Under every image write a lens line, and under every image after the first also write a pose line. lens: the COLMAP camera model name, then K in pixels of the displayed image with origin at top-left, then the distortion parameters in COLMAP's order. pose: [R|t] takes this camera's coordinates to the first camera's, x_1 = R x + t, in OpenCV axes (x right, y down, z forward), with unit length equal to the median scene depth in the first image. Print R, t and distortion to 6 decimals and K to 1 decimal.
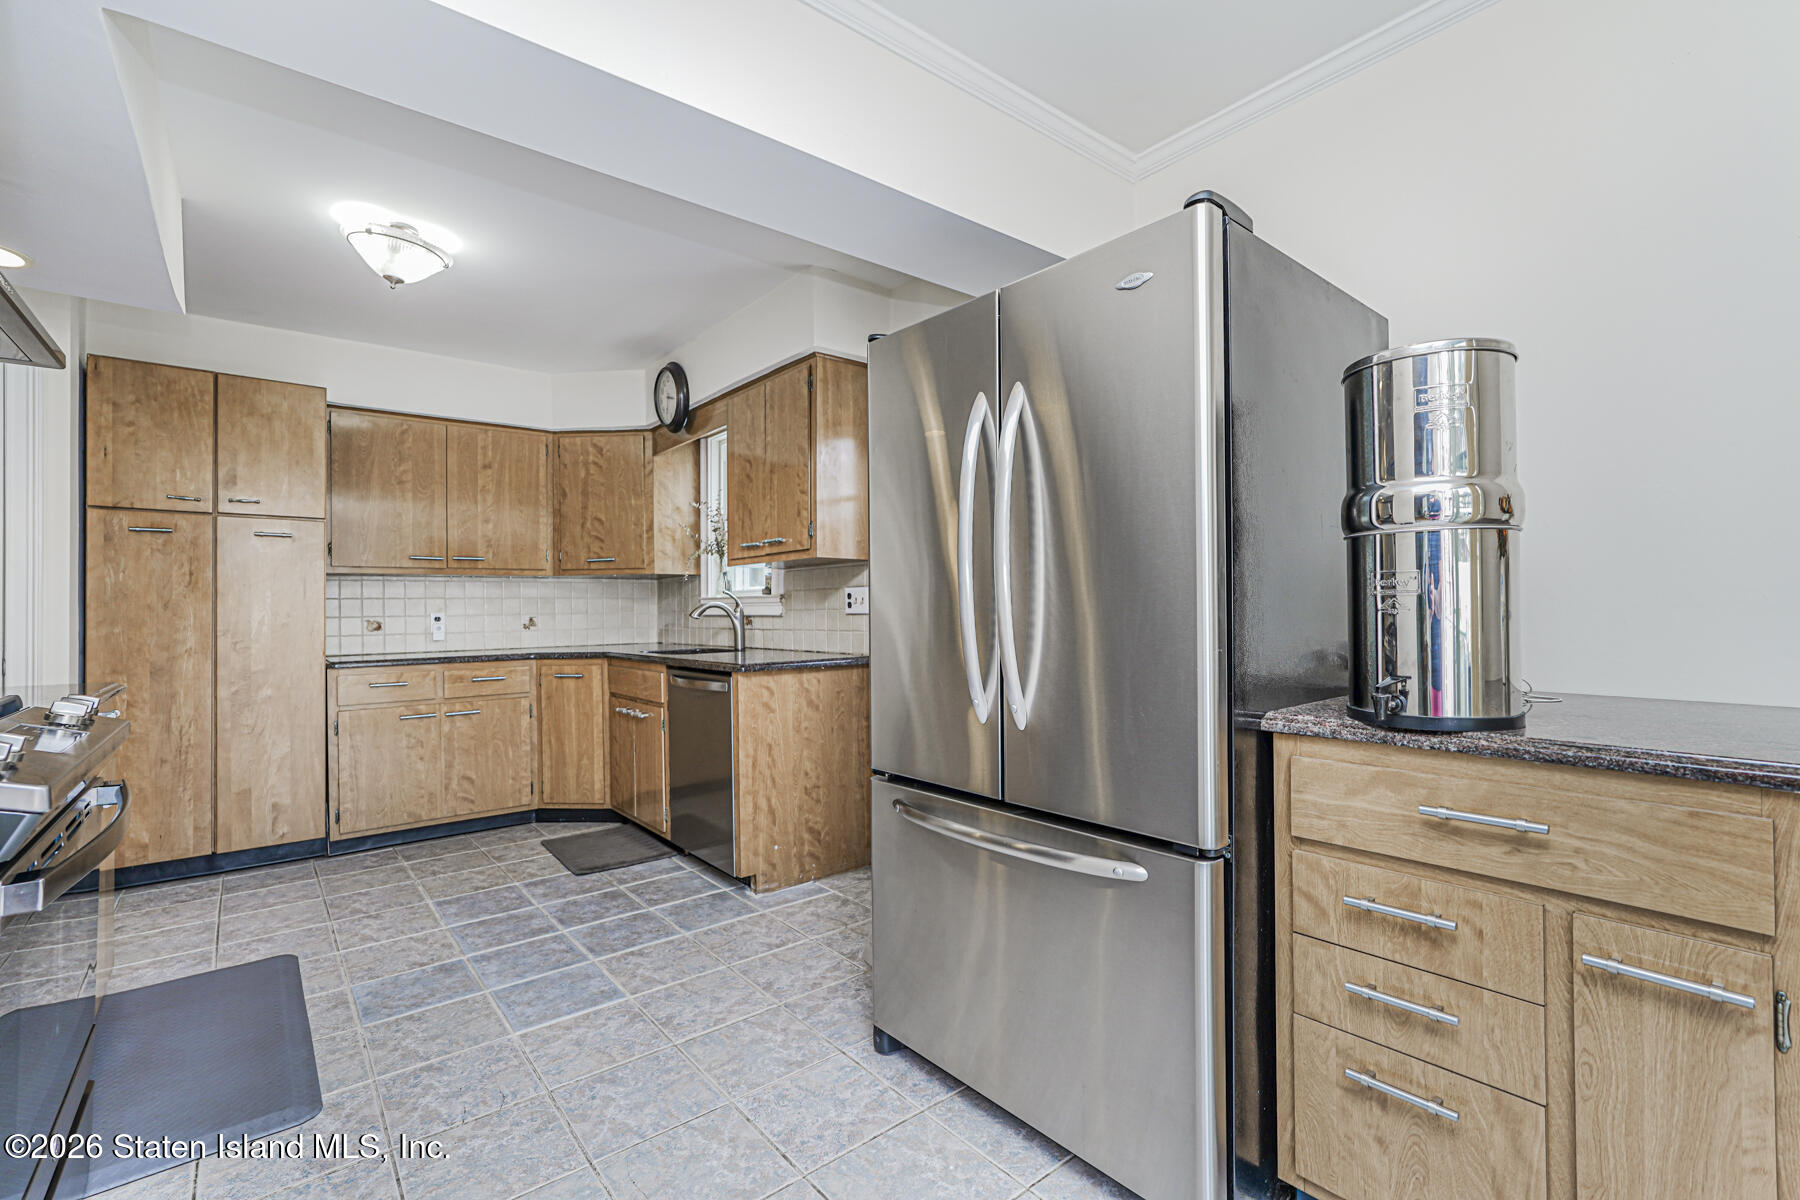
lens RADIAL K [[795.6, 0, 898.8], [0, 795.6, 606.5], [0, 0, 1]] dist [-0.015615, 0.007621]
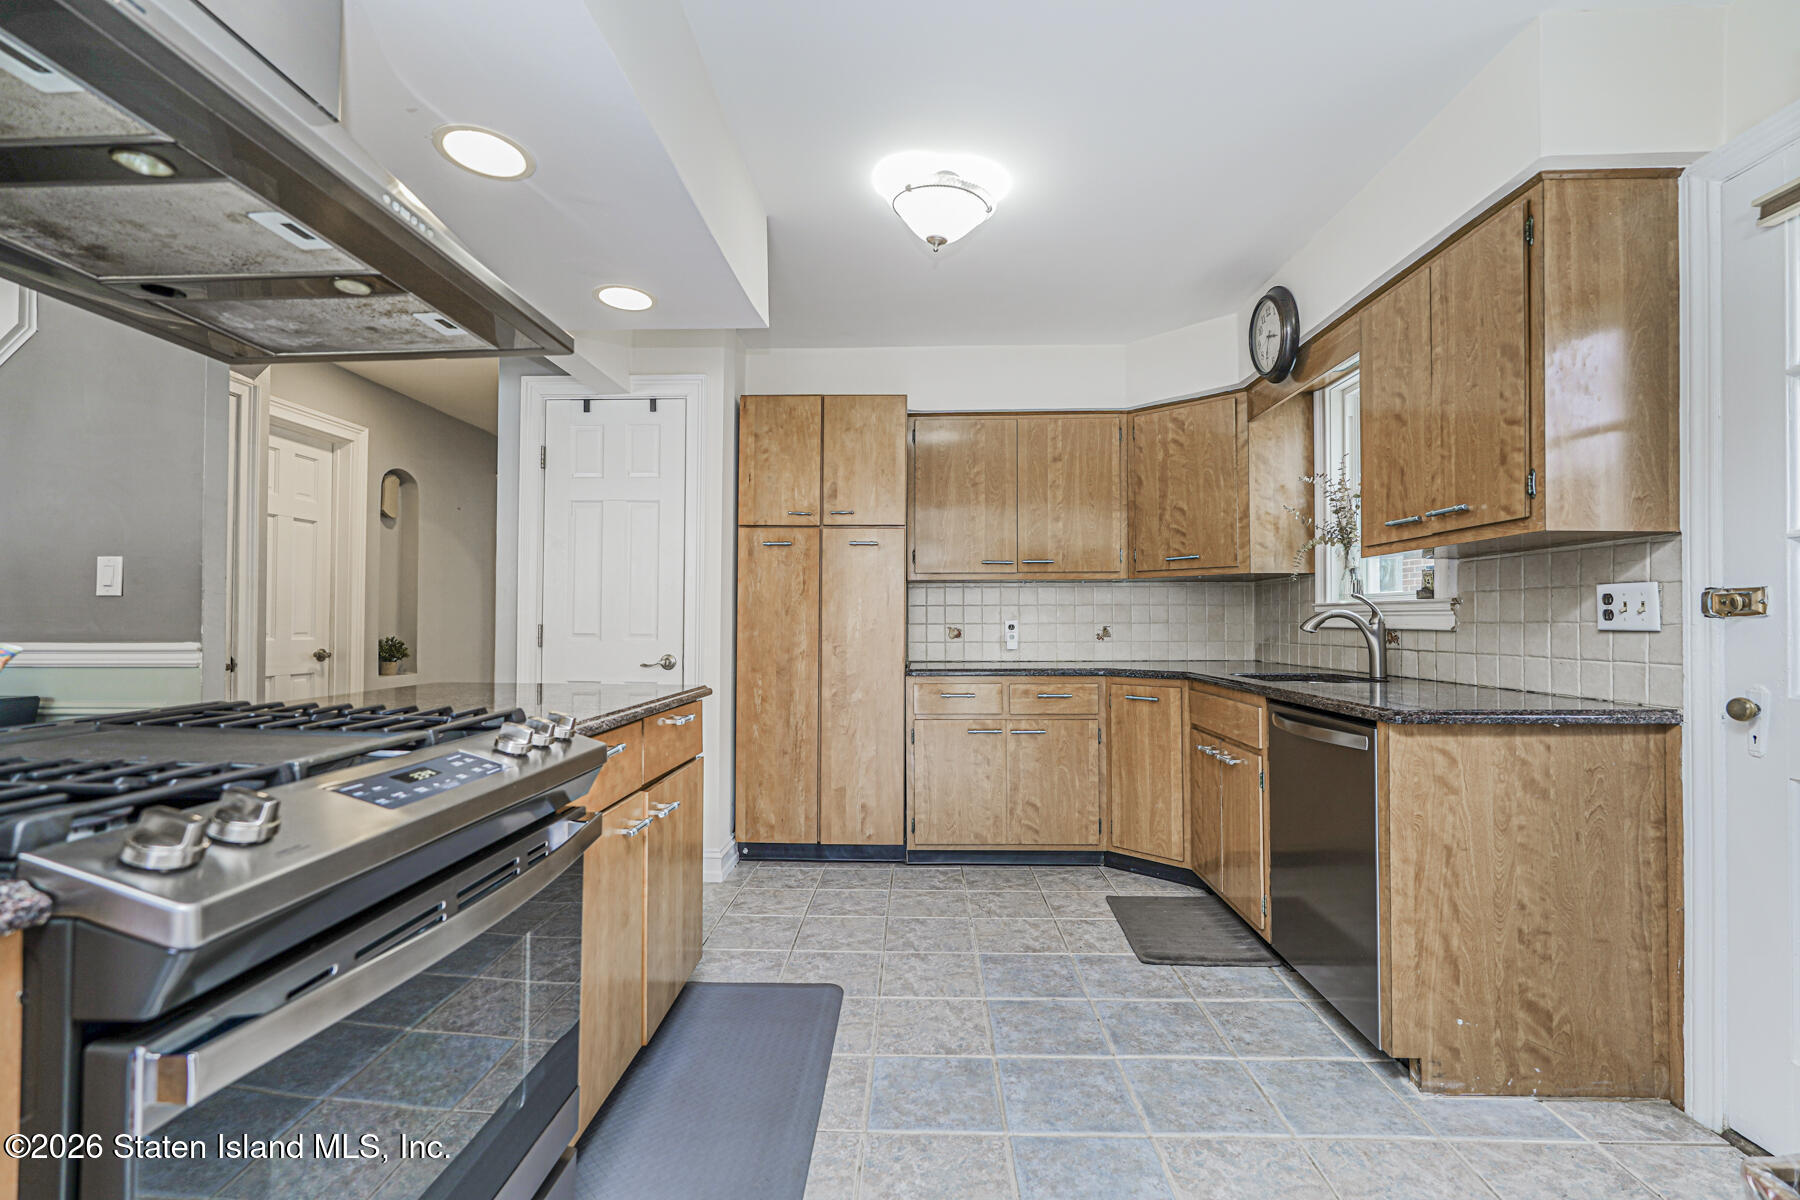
lens RADIAL K [[795.6, 0, 898.0], [0, 795.6, 606.9], [0, 0, 1]] dist [-0.015615, 0.007621]
pose [[0.752657, -0.000743, -0.658412, -0.075083], [-0.005604, 0.999956, -0.007535, -0.000525], [0.658389, 0.009360, 0.752620, 0.253387]]
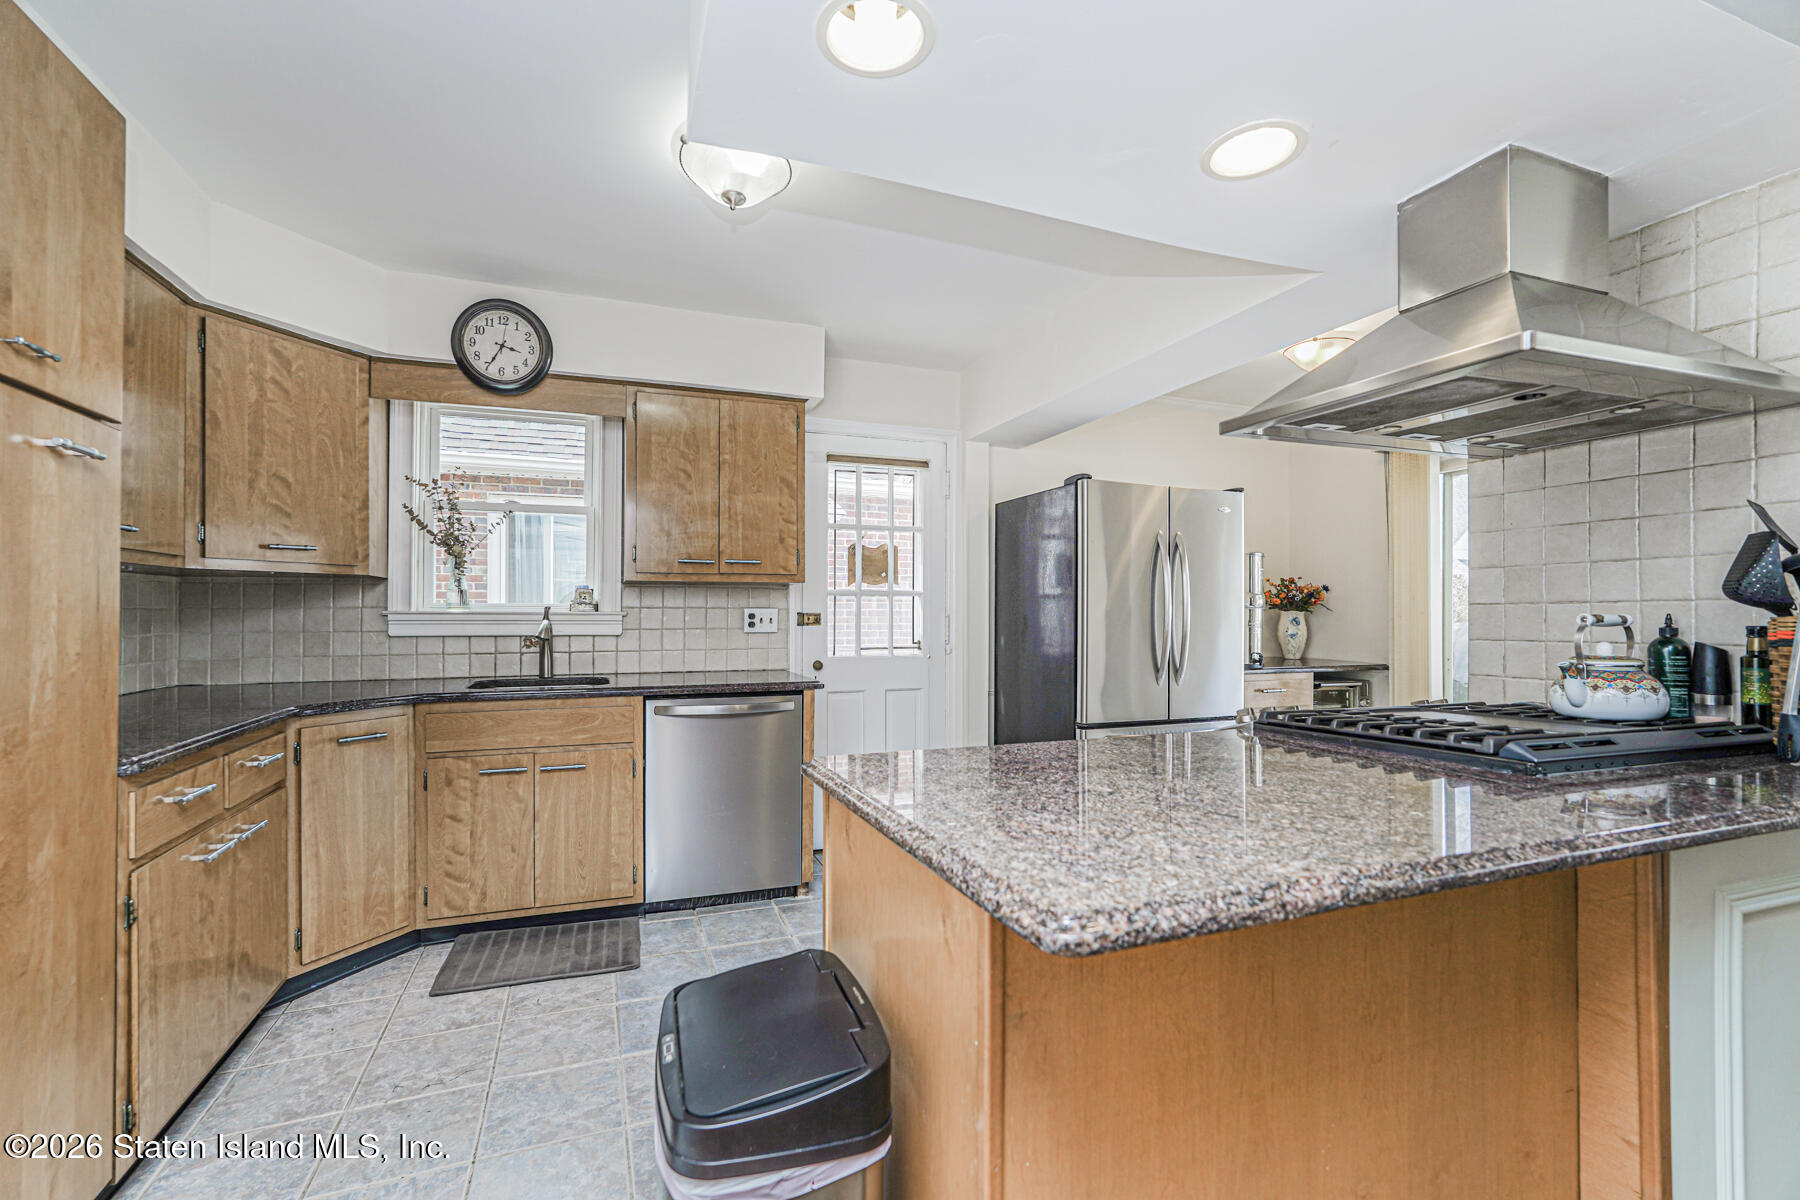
lens RADIAL K [[795.6, 0, 895.5], [0, 795.6, 609.2], [0, 0, 1]] dist [-0.015615, 0.007621]
pose [[0.307997, 0.017014, 0.951235, -1.062051], [-0.007989, 0.999851, -0.015297, -0.008084], [-0.951354, -0.002888, 0.308088, 0.503061]]
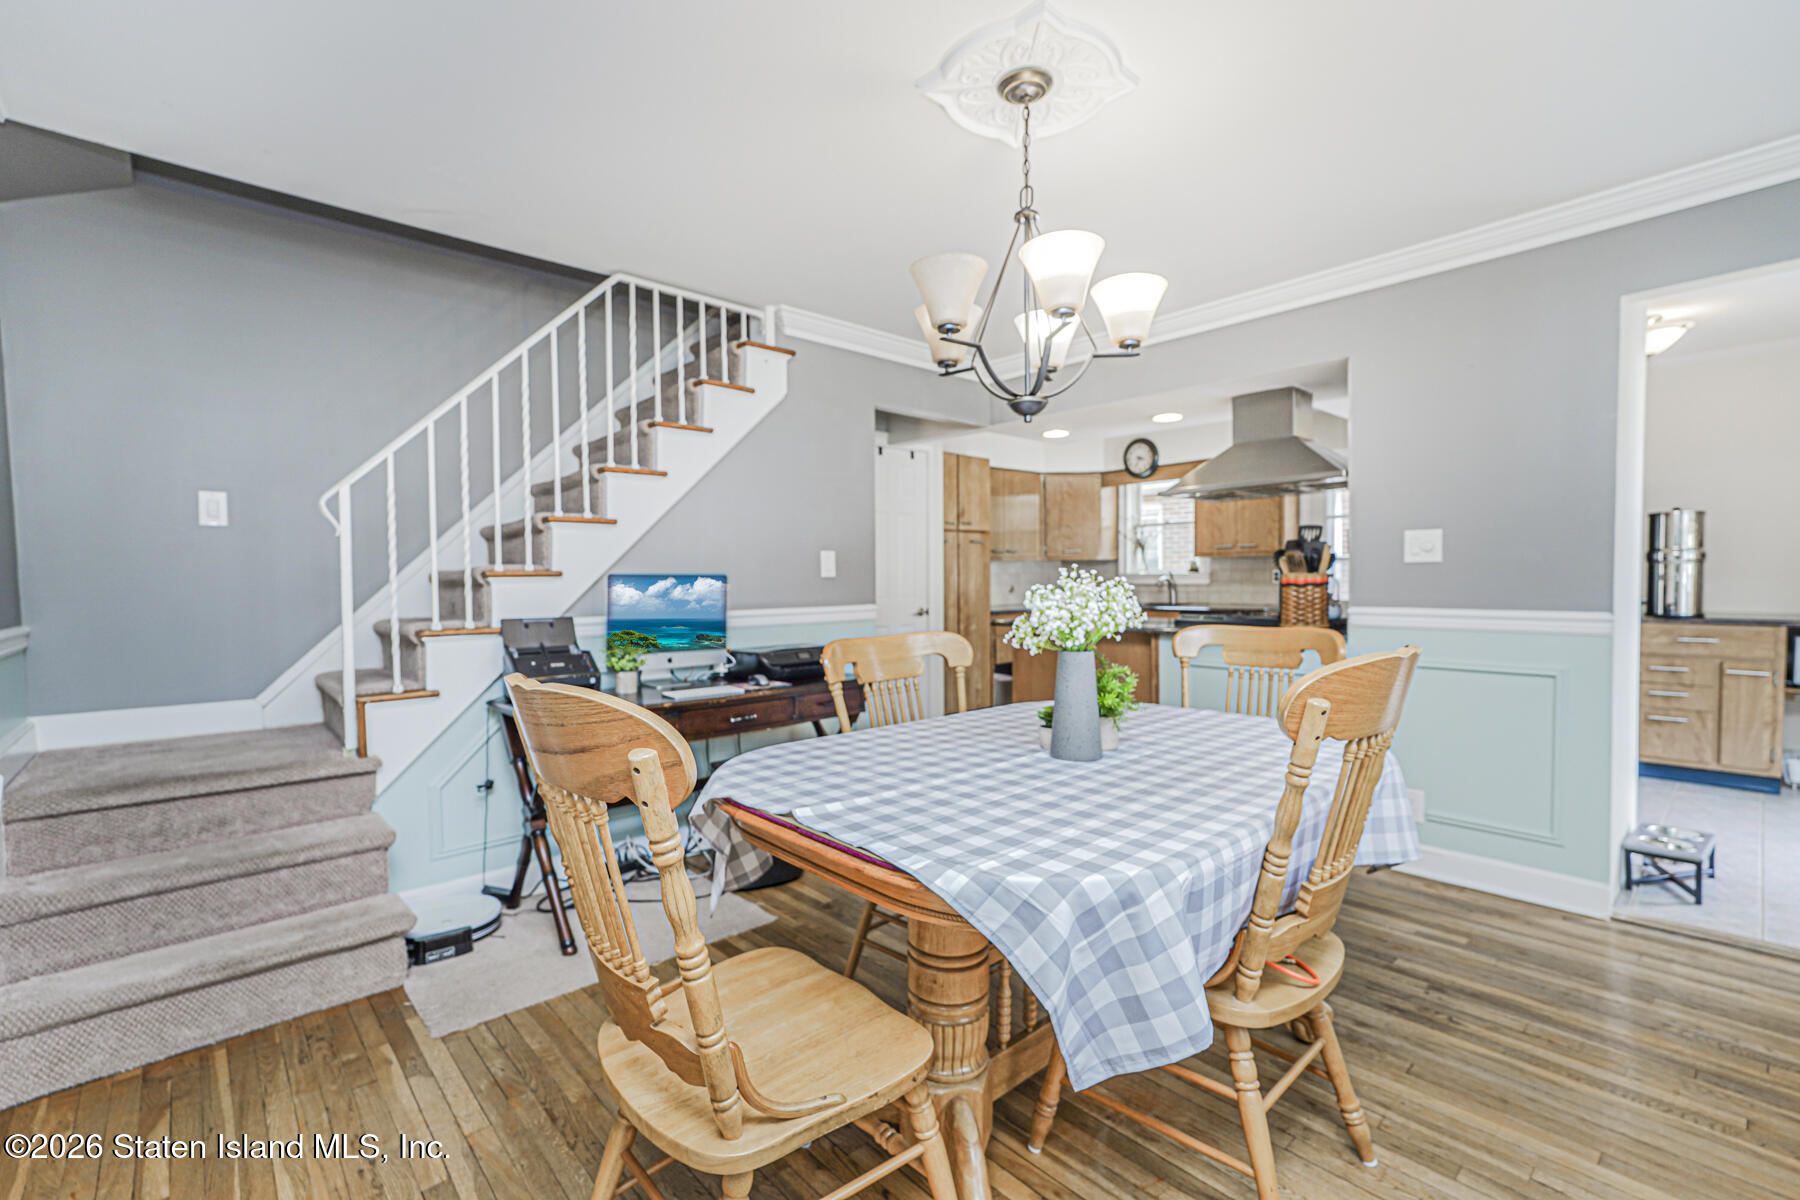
lens RADIAL K [[795.6, 0, 899.9], [0, 795.6, 605.0], [0, 0, 1]] dist [-0.015615, 0.007621]
pose [[0.998917, -0.003777, 0.046382, -1.074470], [0.001884, 0.999166, 0.040788, -0.019287], [-0.046498, -0.040657, 0.998091, -0.856917]]
